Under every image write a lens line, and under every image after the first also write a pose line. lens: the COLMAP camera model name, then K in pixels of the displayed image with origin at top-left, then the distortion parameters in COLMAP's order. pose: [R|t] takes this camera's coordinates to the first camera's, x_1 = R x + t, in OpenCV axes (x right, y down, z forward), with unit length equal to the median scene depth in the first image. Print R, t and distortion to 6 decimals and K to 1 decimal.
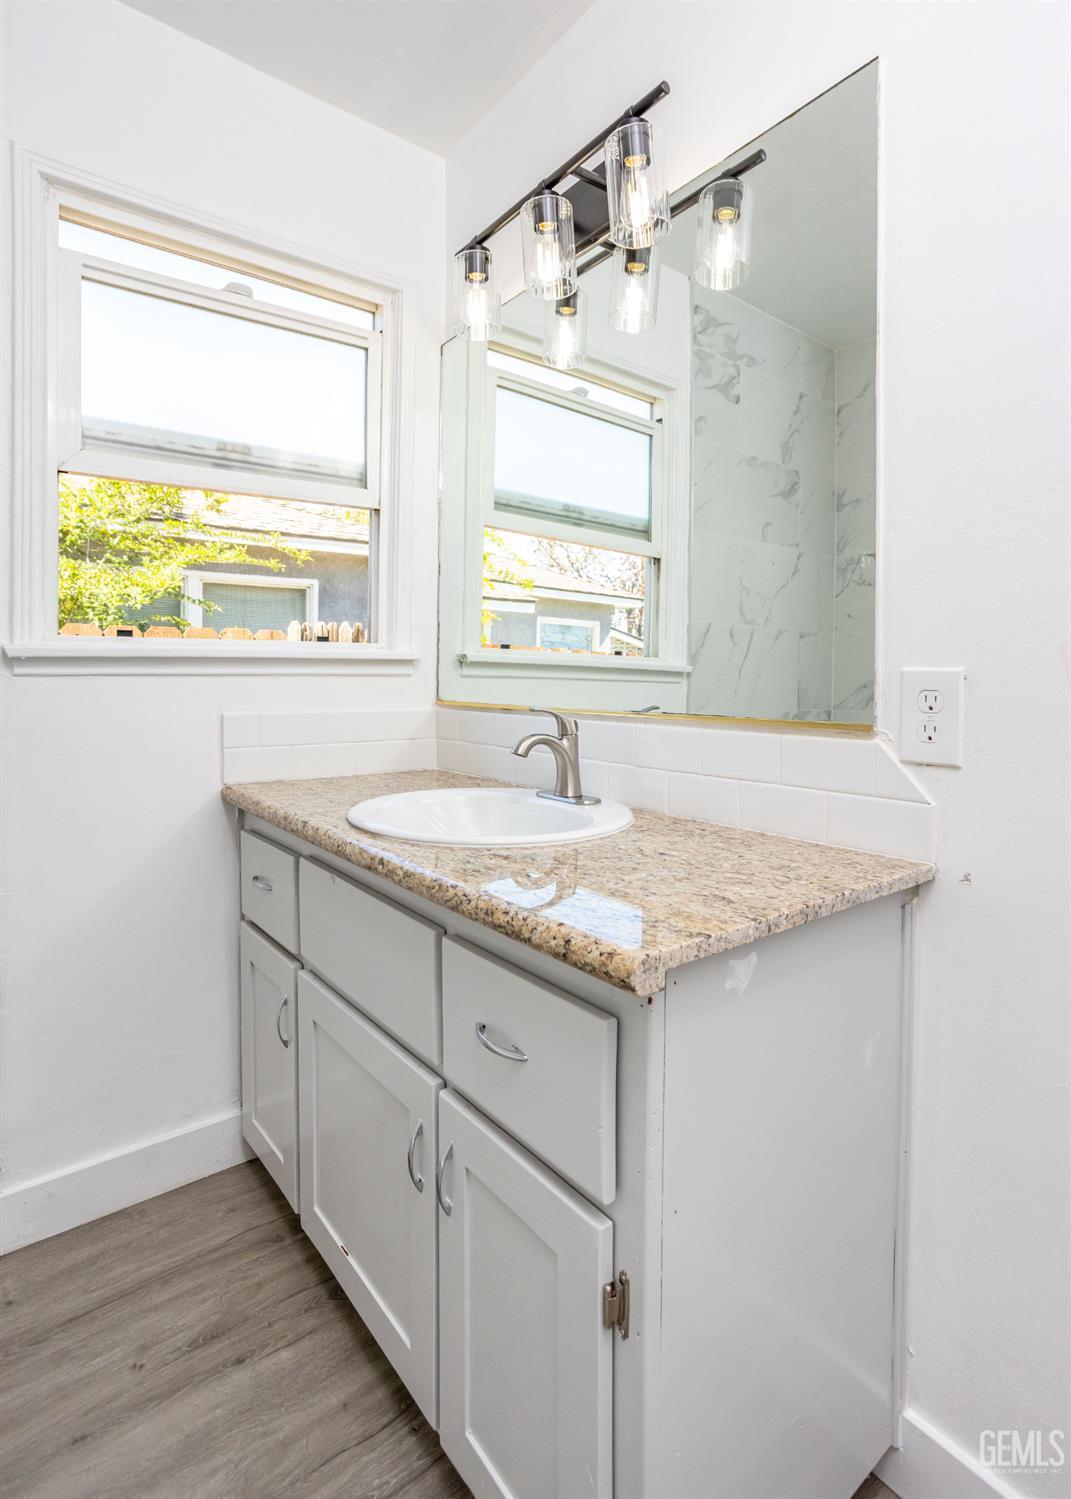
lens RADIAL K [[758.5, 0, 531.4], [0, 758.5, 696.6], [0, 0, 1]] dist [-0.024615, 0.018641]
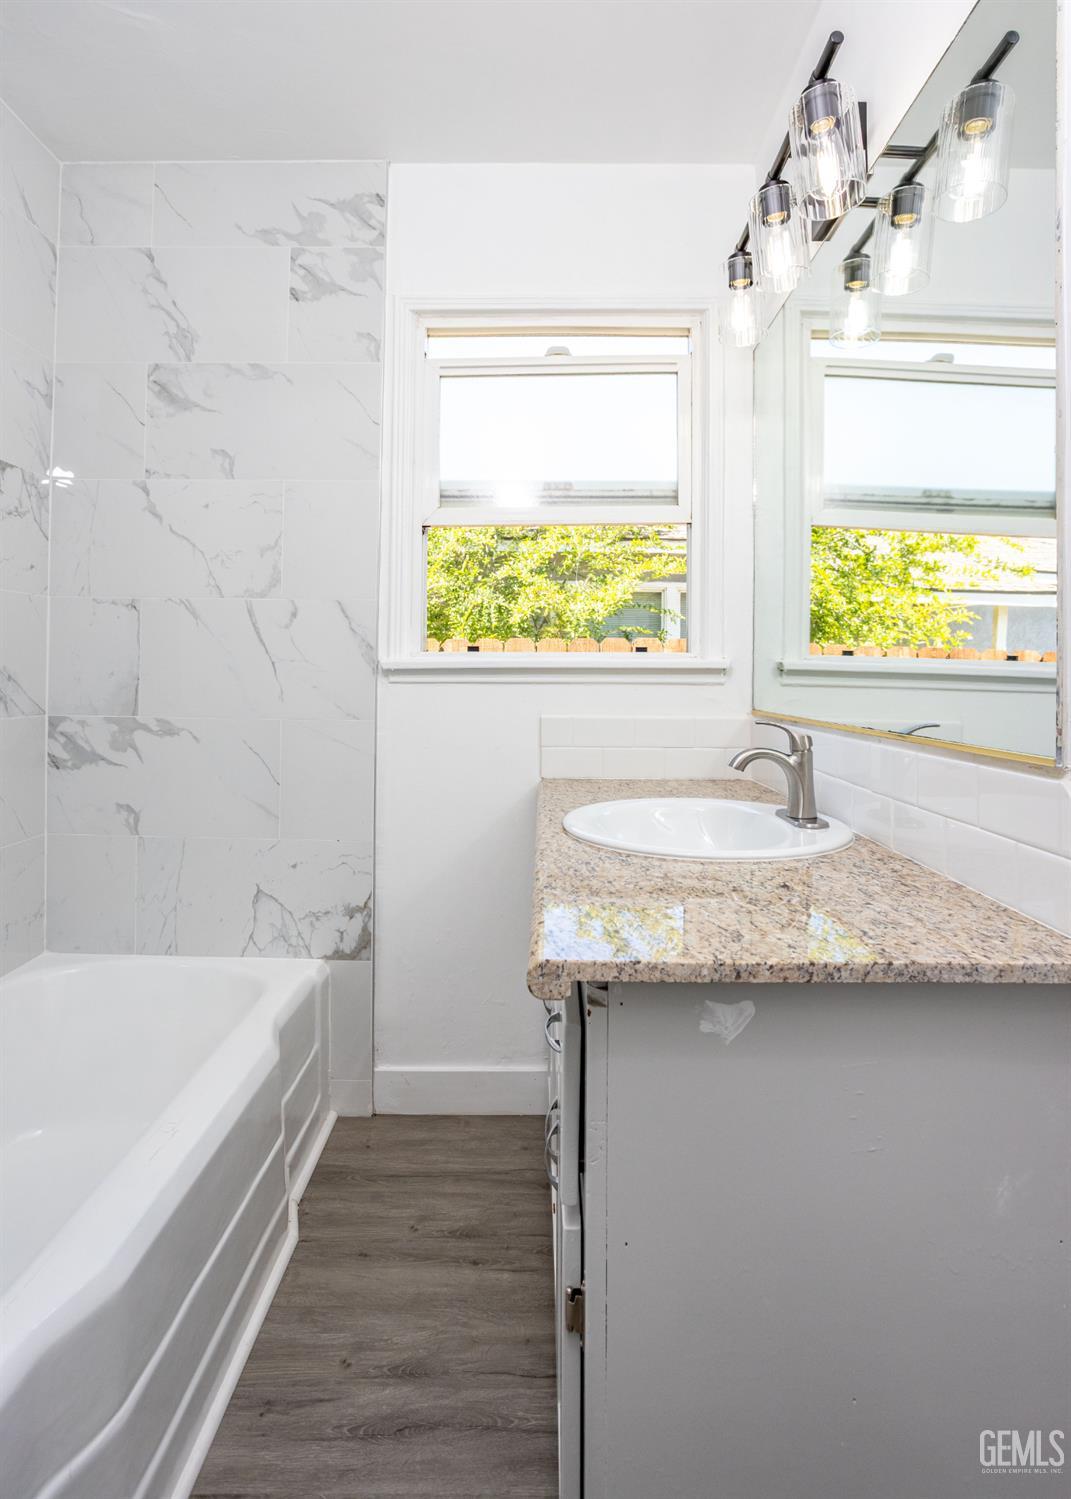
lens RADIAL K [[758.5, 0, 511.8], [0, 758.5, 677.8], [0, 0, 1]] dist [-0.024615, 0.018641]
pose [[0.798321, 0.005038, -0.602212, 0.298903], [-0.023593, 0.999459, -0.022915, -0.009425], [0.601771, 0.032501, 0.798007, 0.049697]]
